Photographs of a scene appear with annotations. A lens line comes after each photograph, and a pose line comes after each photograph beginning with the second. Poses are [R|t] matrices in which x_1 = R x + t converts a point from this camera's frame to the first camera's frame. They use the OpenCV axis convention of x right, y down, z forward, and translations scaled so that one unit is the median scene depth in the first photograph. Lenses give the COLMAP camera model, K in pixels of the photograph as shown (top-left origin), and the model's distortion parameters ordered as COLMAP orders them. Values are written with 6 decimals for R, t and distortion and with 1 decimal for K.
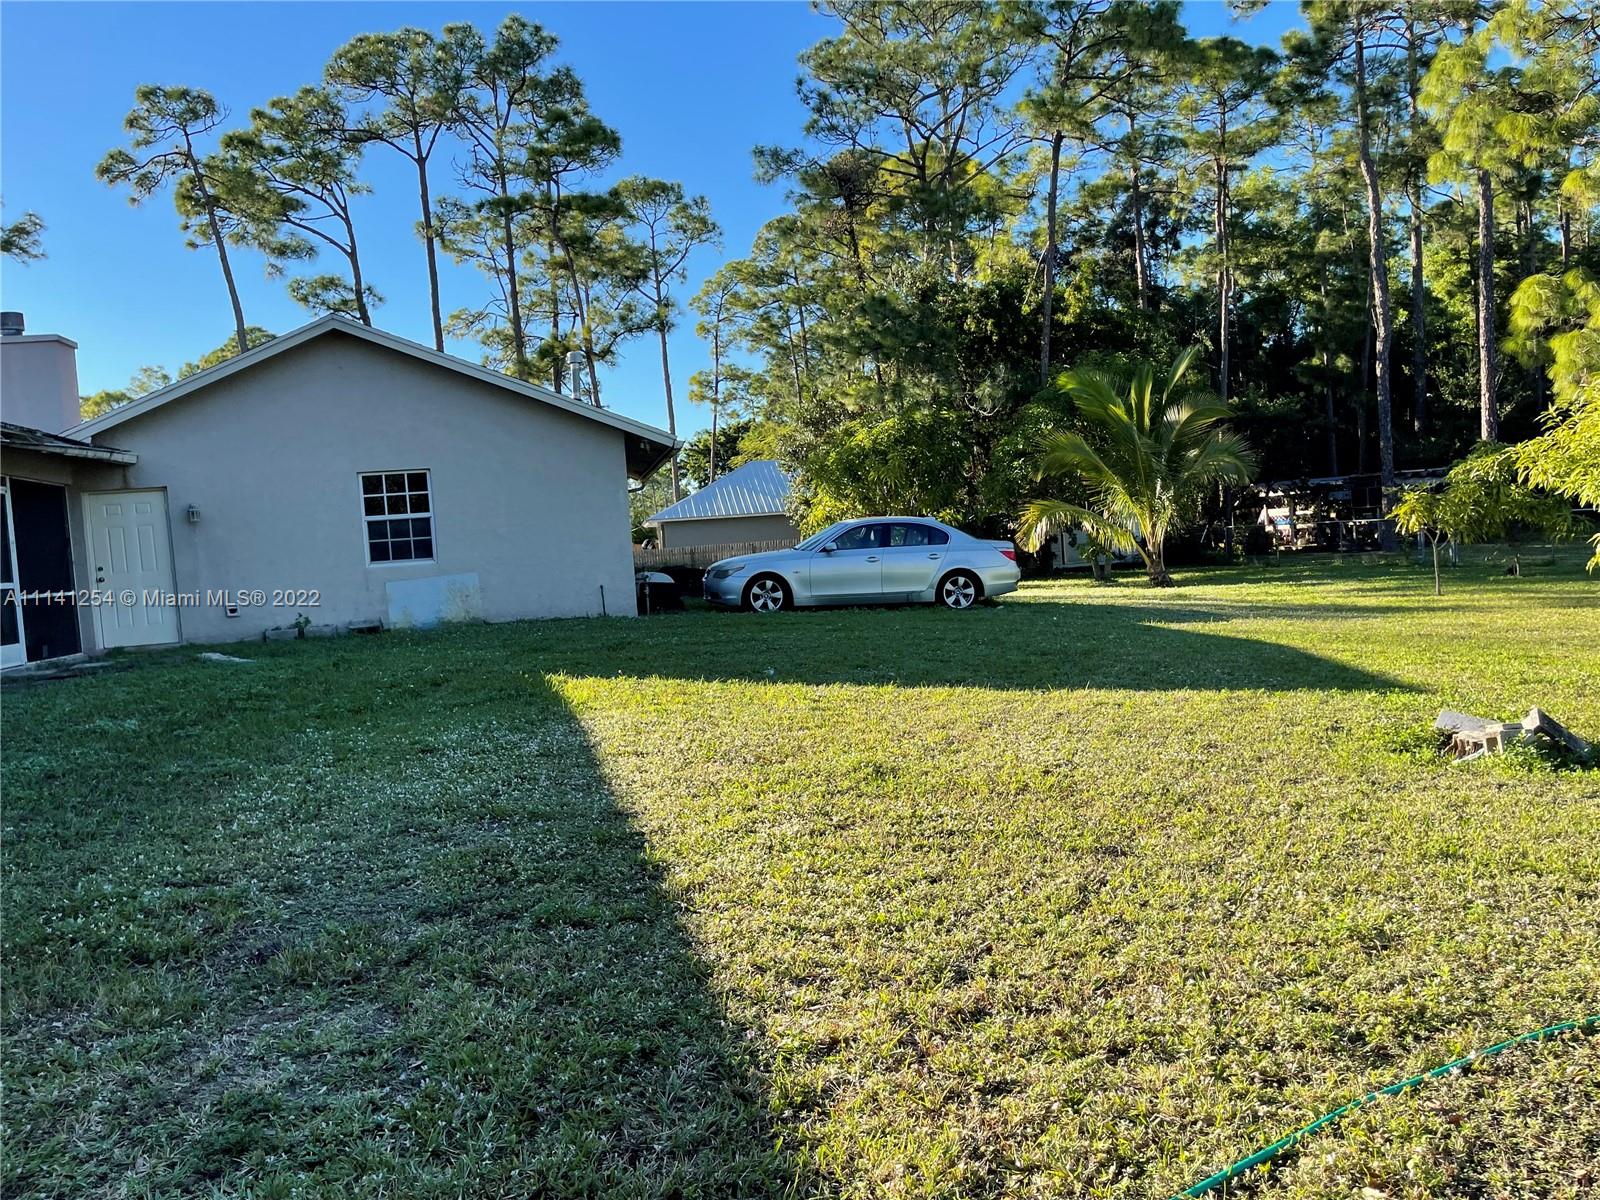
lens RADIAL K [[1266.4, 0, 807.5], [0, 1266.4, 609.3], [0, 0, 1]] dist [0.081419, -0.094411]
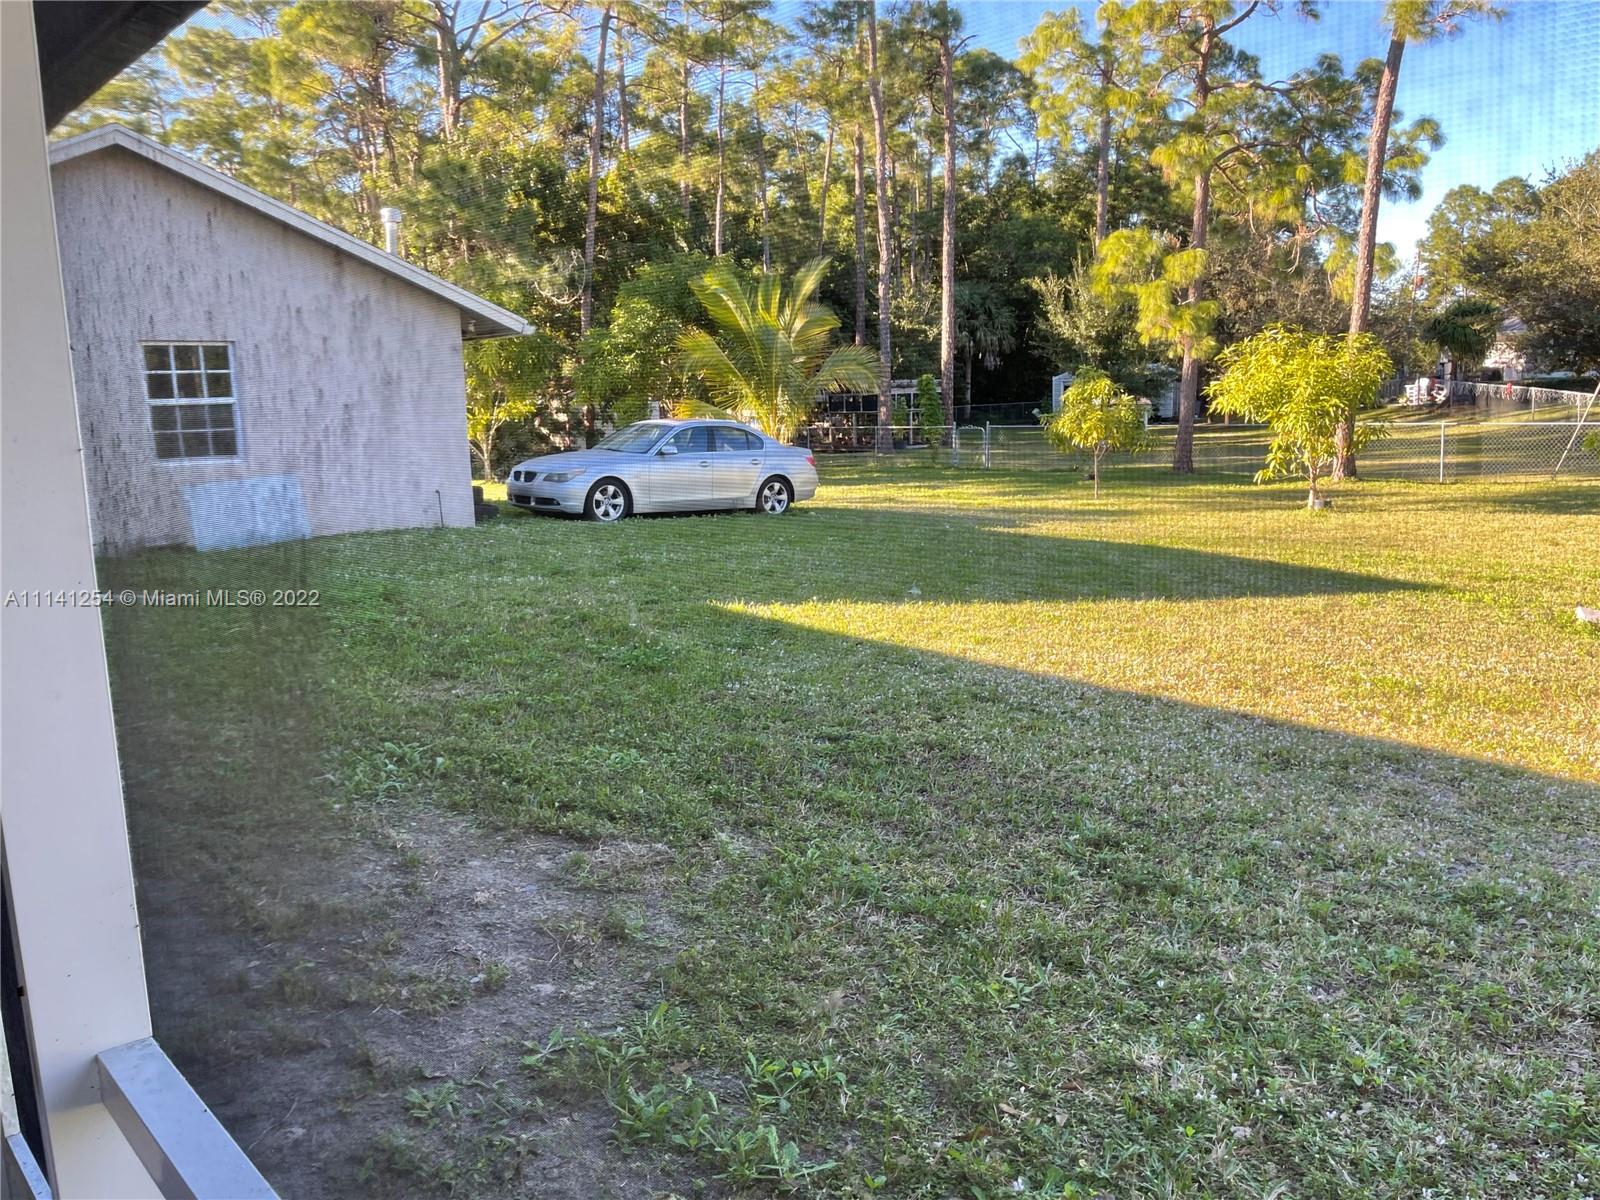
lens RADIAL K [[1252.8, 0, 769.2], [0, 1252.8, 597.4], [0, 0, 1]] dist [0.061987, -0.005487]
pose [[0.865493, -0.039784, 0.499338, -0.383288], [-0.002702, 0.996456, 0.084075, -0.018417], [-0.500913, -0.074115, 0.862318, 0.140259]]
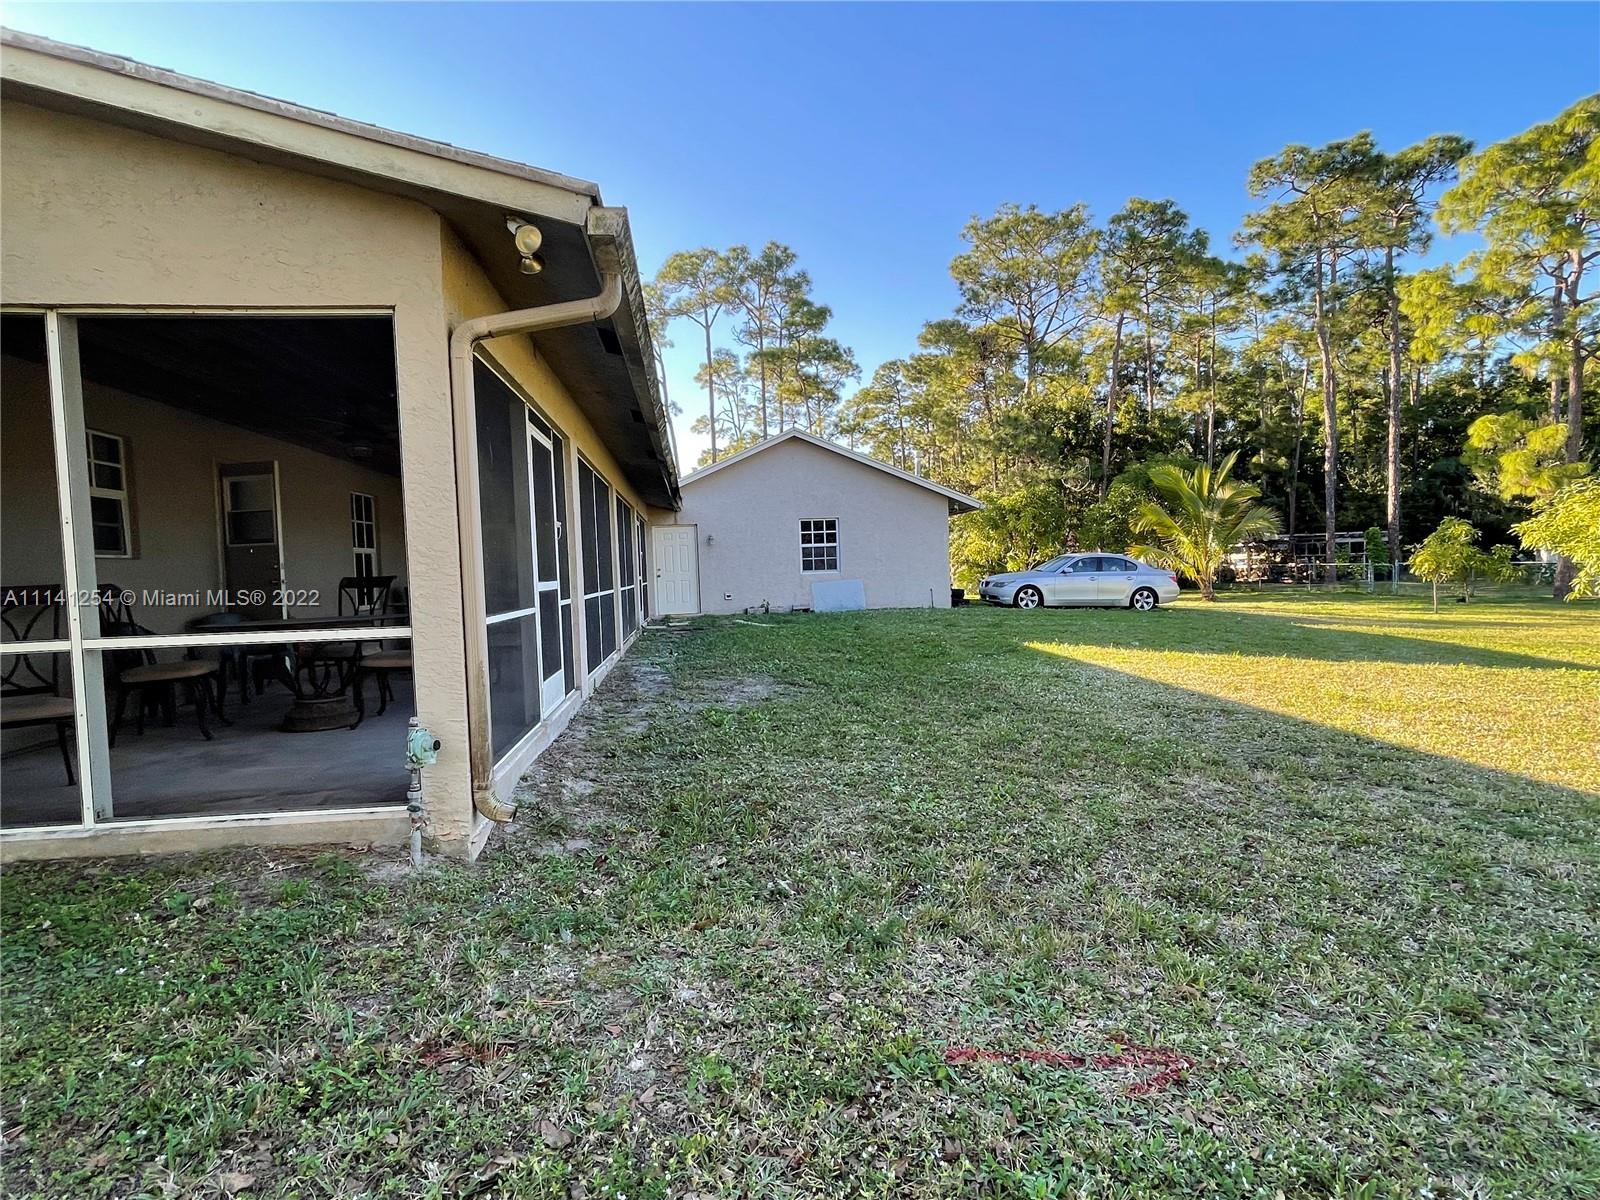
lens RADIAL K [[810.9, 0, 791.4], [0, 810.9, 599.8], [0, 0, 1]] dist [0.012728, -0.000738]
pose [[0.997381, 0.035279, -0.063143, -0.269617], [-0.035707, 0.999346, -0.005670, 0.007681], [0.062902, 0.007910, 0.997988, -0.080834]]
